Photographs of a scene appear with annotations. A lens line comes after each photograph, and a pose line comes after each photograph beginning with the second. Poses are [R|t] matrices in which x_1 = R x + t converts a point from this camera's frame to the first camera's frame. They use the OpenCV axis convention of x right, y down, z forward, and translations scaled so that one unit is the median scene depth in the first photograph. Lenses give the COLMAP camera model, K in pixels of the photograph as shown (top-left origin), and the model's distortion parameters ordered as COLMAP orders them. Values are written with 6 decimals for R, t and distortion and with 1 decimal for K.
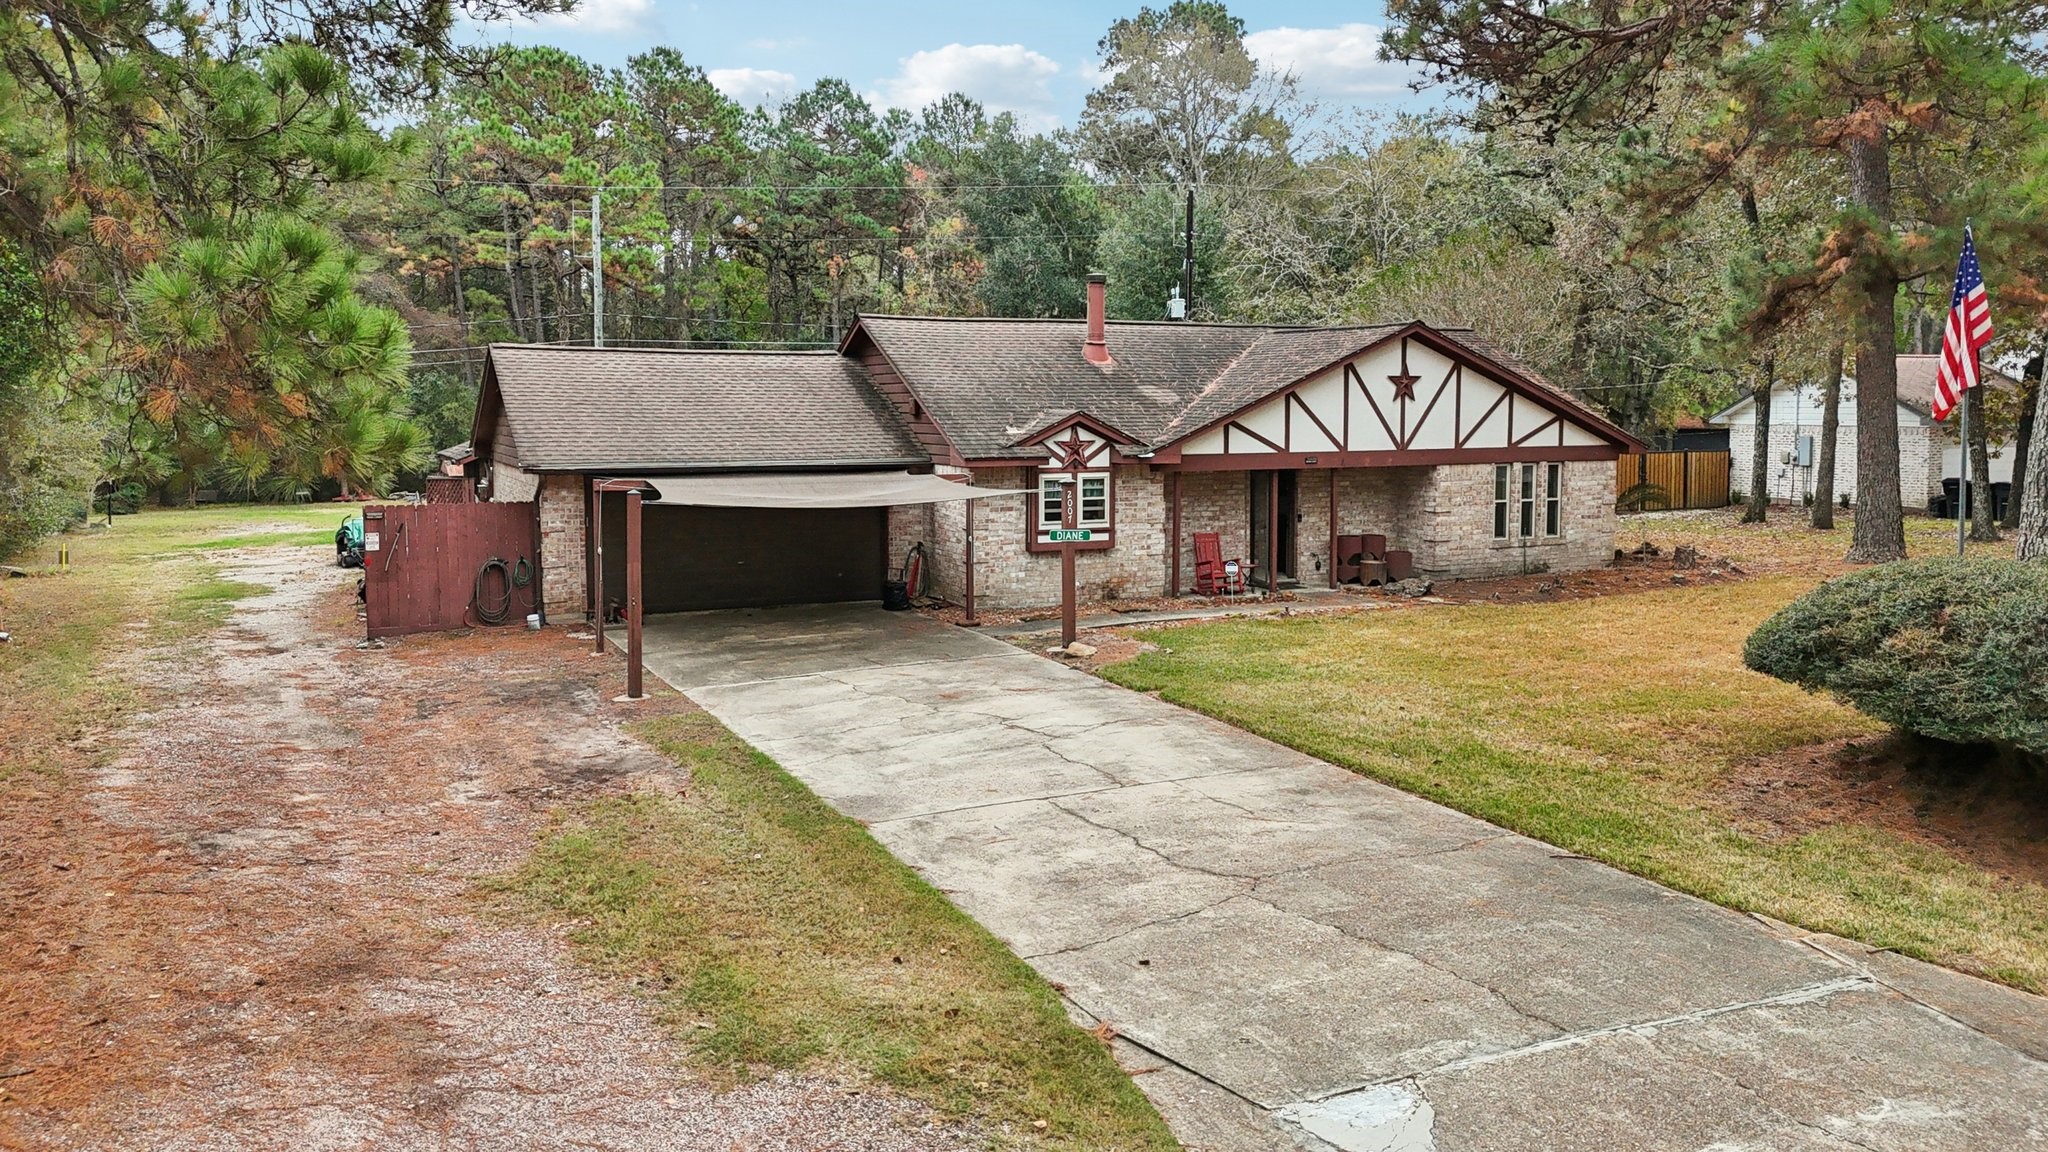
lens RADIAL K [[1502.5, 0, 1024.0], [0, 1502.5, 576.0], [0, 0, 1]] dist [0.192342, -0.511624]
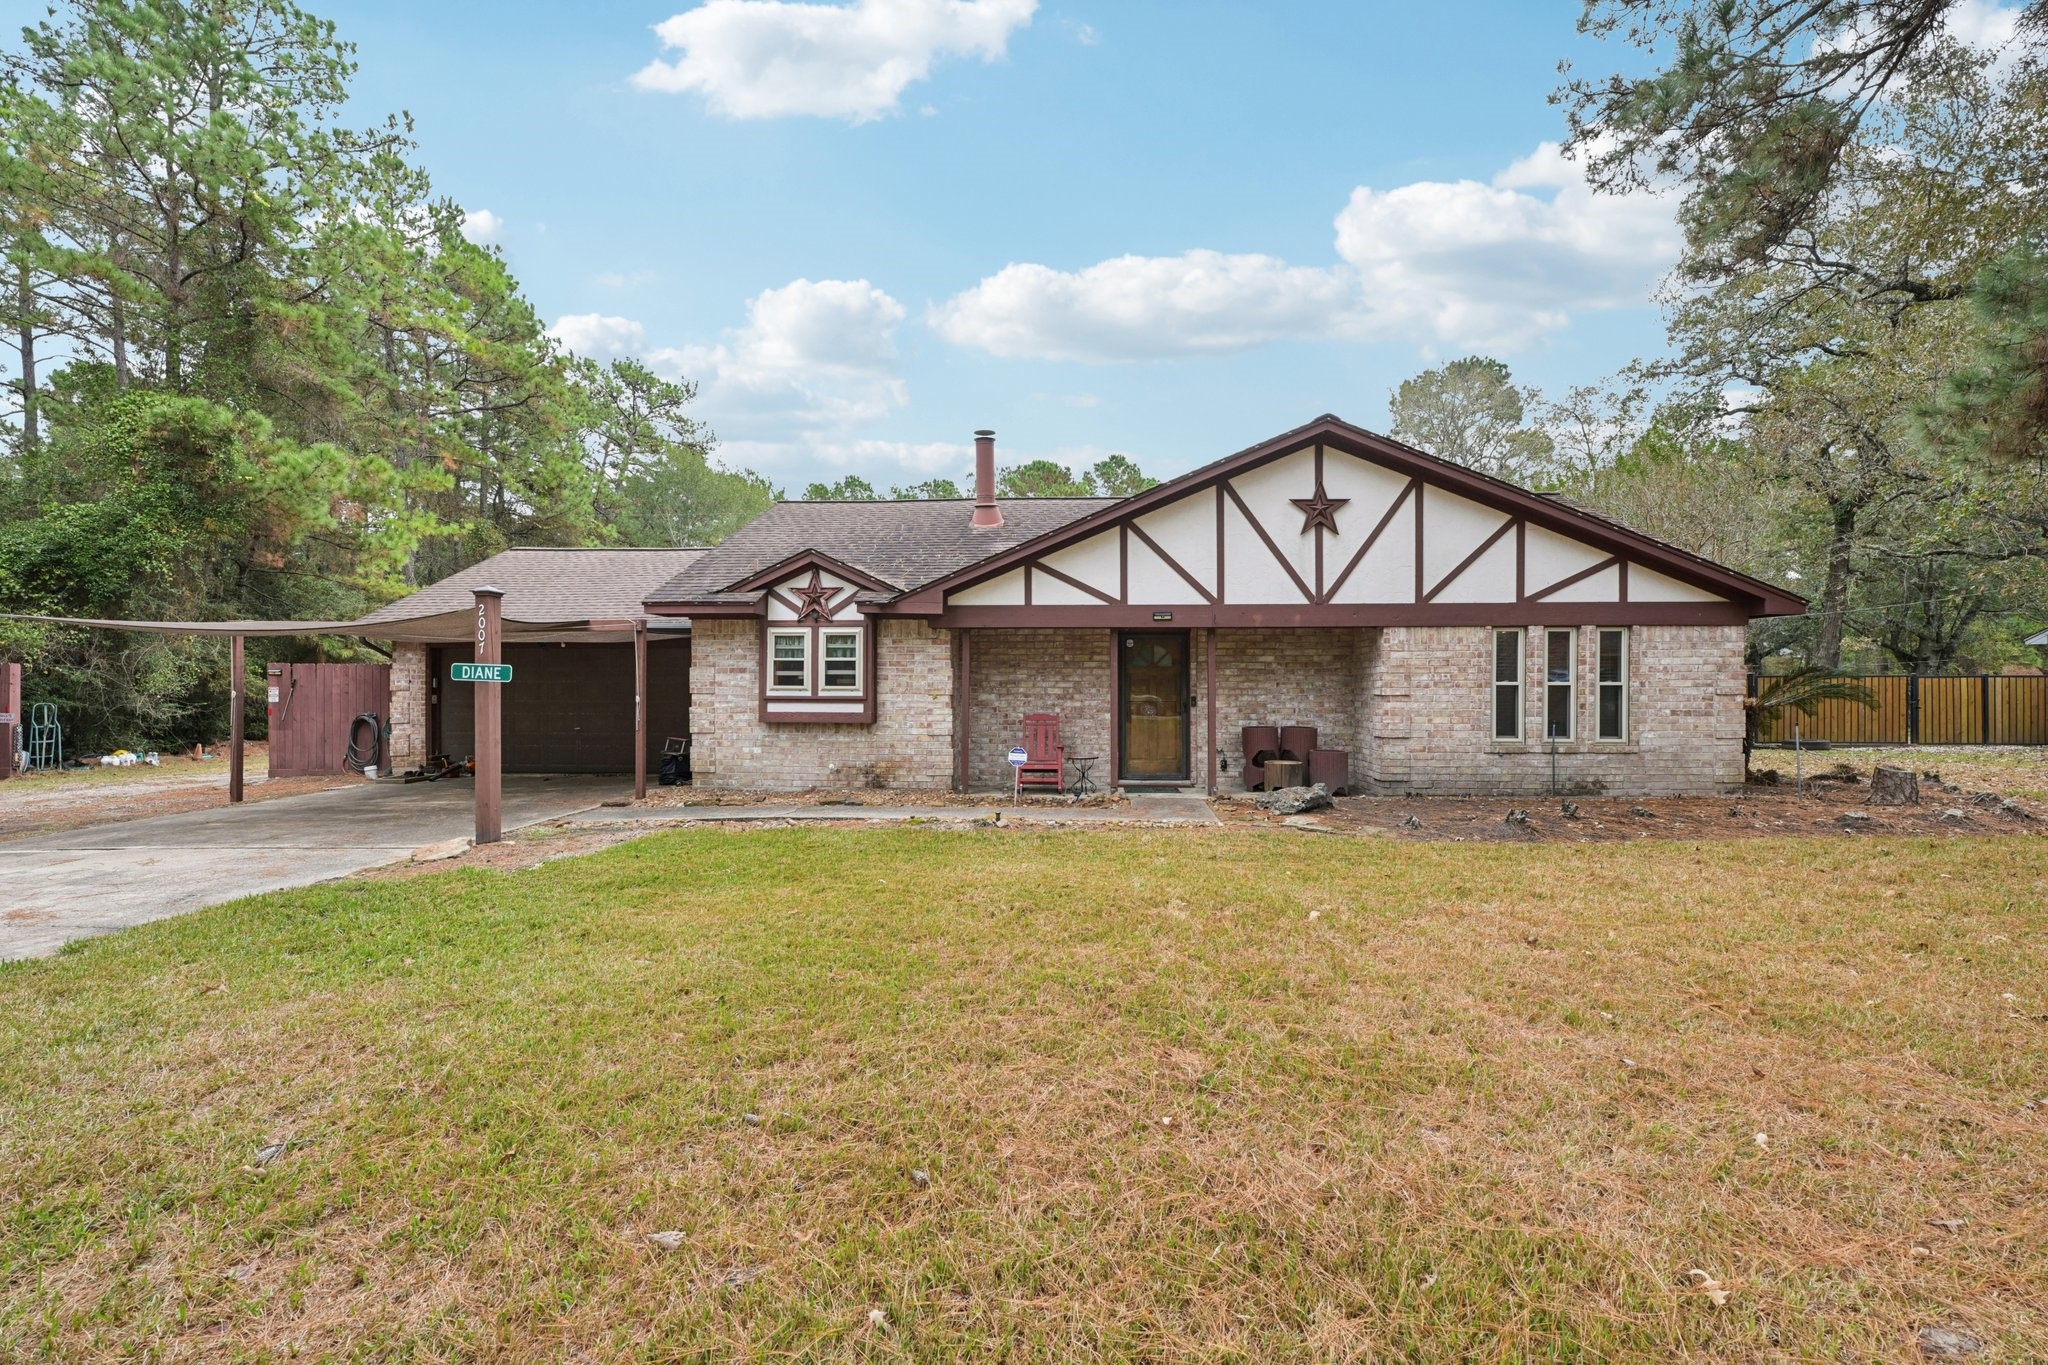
lens RADIAL K [[805.1, 0, 1029.5], [0, 805.1, 722.8], [0, 0, 1]] dist [0.001813, 0.000257]
pose [[0.879113, 0.023326, -0.476042, 0.320198], [-0.057142, 0.996755, -0.056686, 0.000649], [0.473175, 0.077036, 0.877594, 0.633519]]
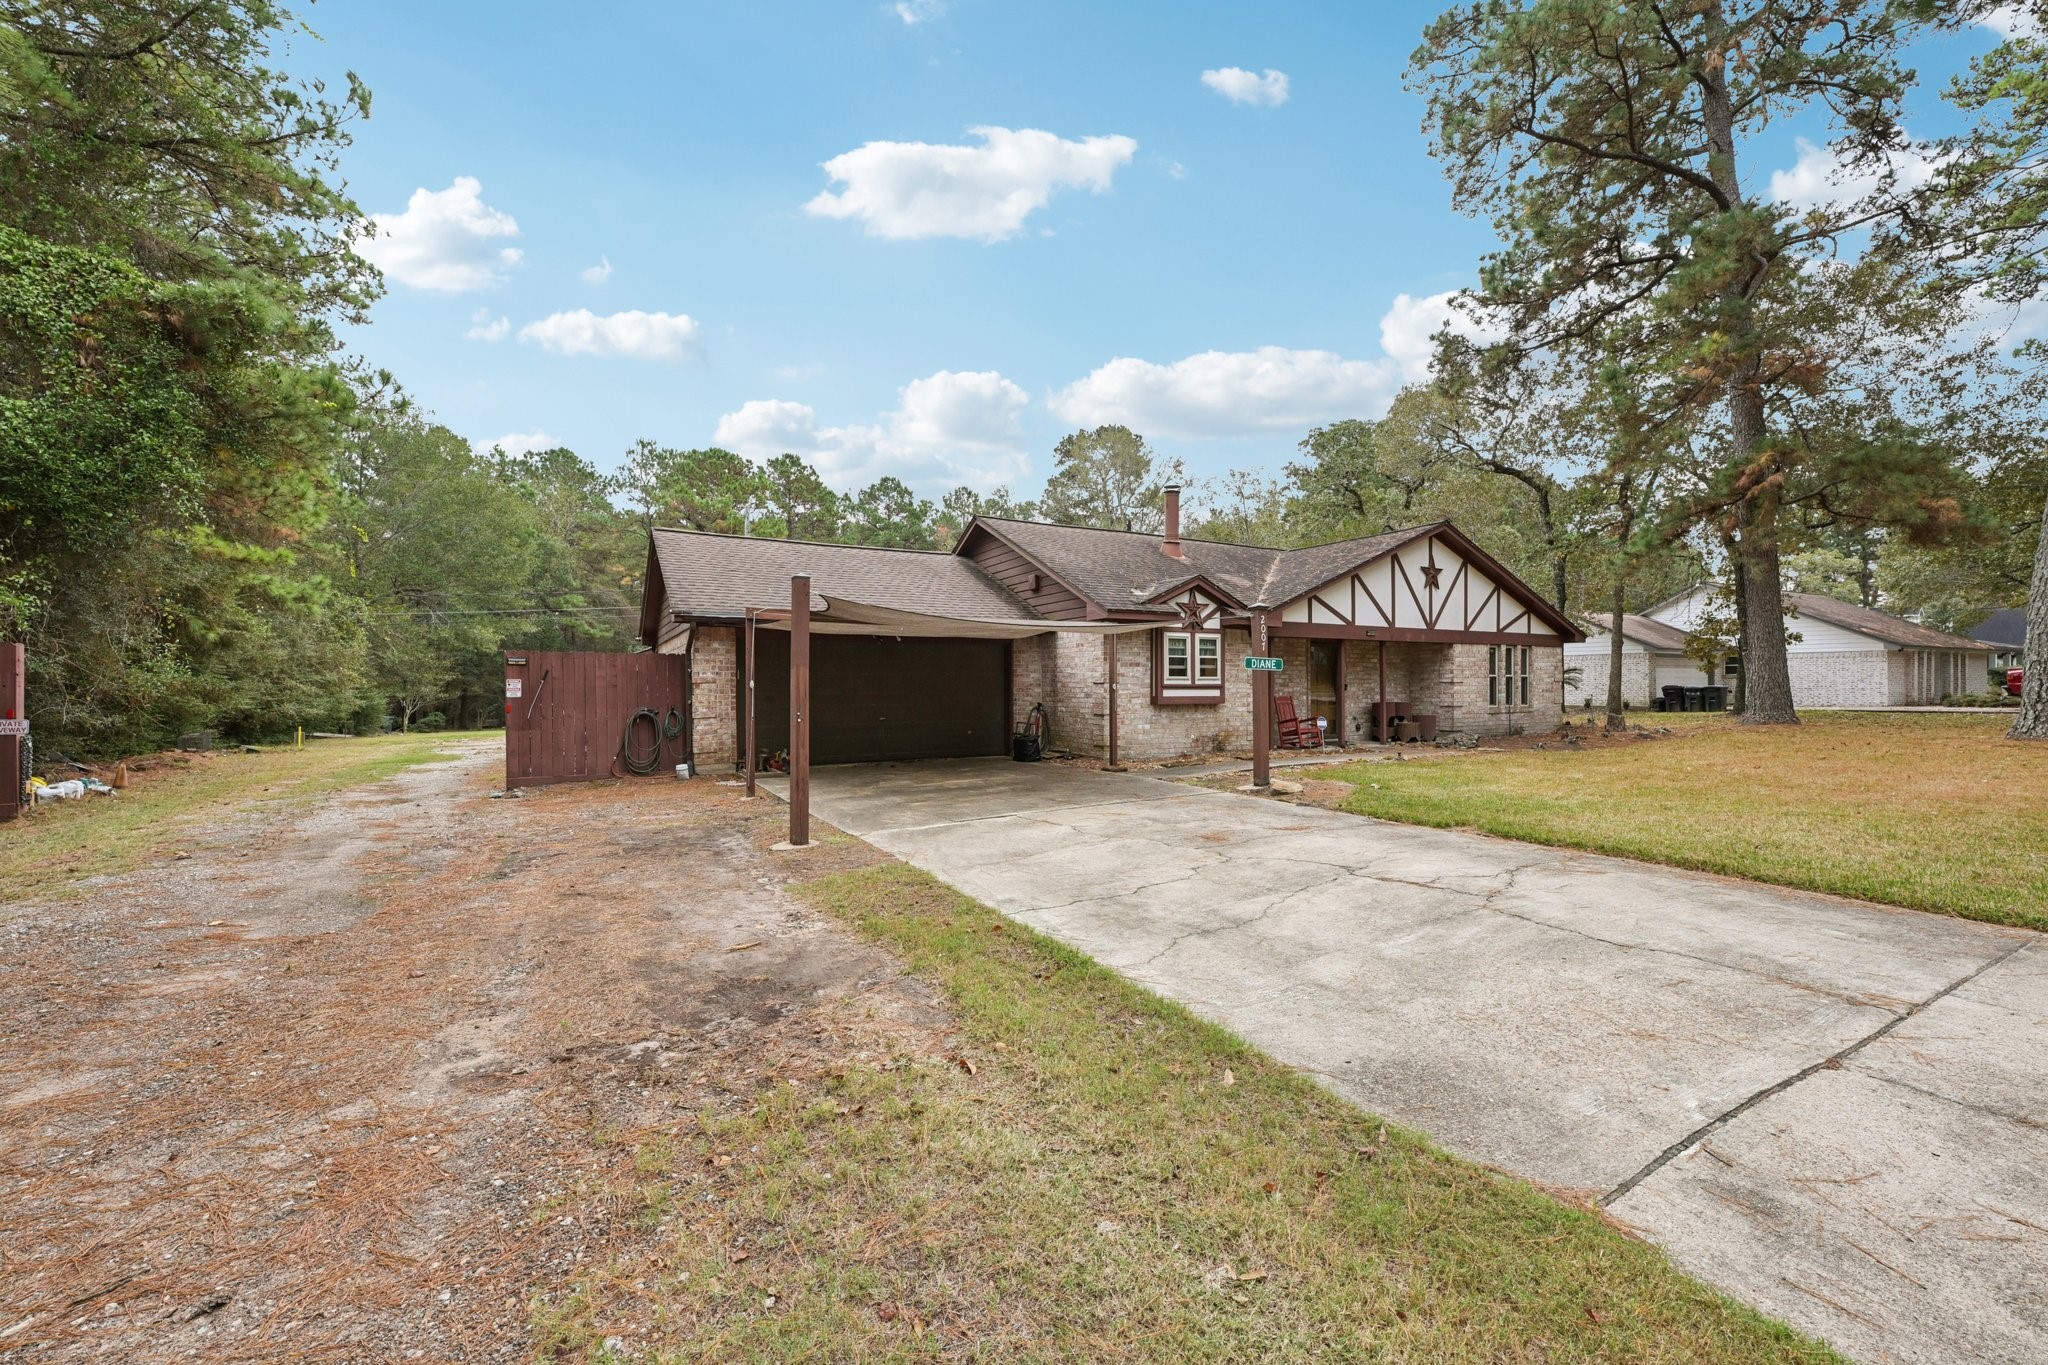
lens RADIAL K [[805.1, 0, 1029.5], [0, 805.1, 722.8], [0, 0, 1]] dist [0.001813, 0.000257]
pose [[0.997568, -0.006379, 0.069410, -0.116648], [0.011357, 0.997371, -0.071569, 0.034108], [-0.068771, 0.072183, 0.995018, 0.405608]]
